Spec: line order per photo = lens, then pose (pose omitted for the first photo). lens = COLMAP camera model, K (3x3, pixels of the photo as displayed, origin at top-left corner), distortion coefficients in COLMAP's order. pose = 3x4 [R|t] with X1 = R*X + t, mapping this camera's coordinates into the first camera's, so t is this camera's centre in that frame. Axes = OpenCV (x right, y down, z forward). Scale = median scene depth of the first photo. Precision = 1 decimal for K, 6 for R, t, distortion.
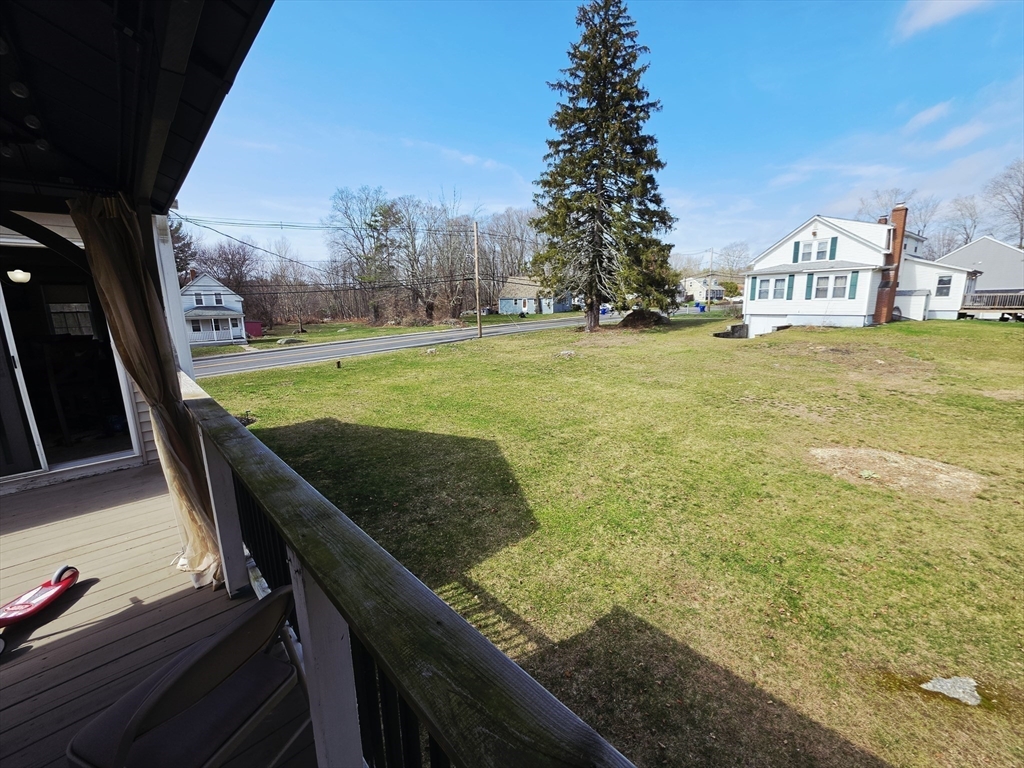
lens RADIAL K [[411.6, 0, 510.8], [0, 411.6, 384.7], [0, 0, 1]] dist [-0.002273, 0.000716]
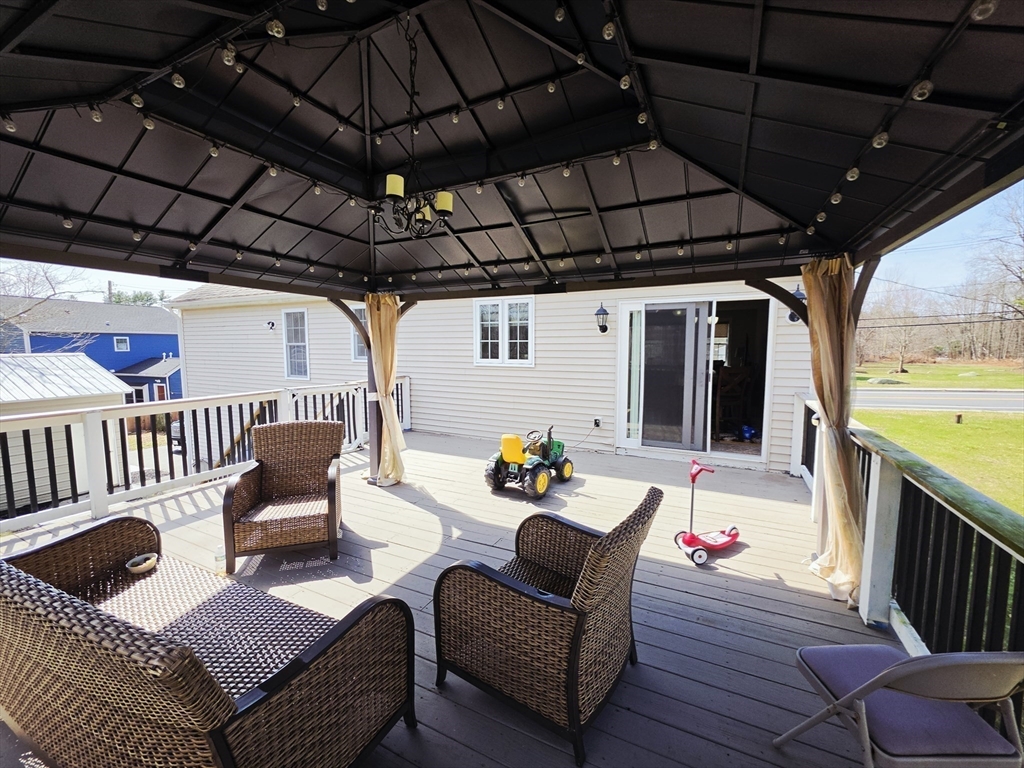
lens RADIAL K [[411.6, 0, 515.6], [0, 411.6, 379.6], [0, 0, 1]] dist [-0.002273, 0.000716]
pose [[0.355414, 0.104375, -0.928863, -0.101374], [-0.189011, 0.981242, 0.037939, 0.041426], [0.915399, 0.162081, 0.368475, -0.273482]]
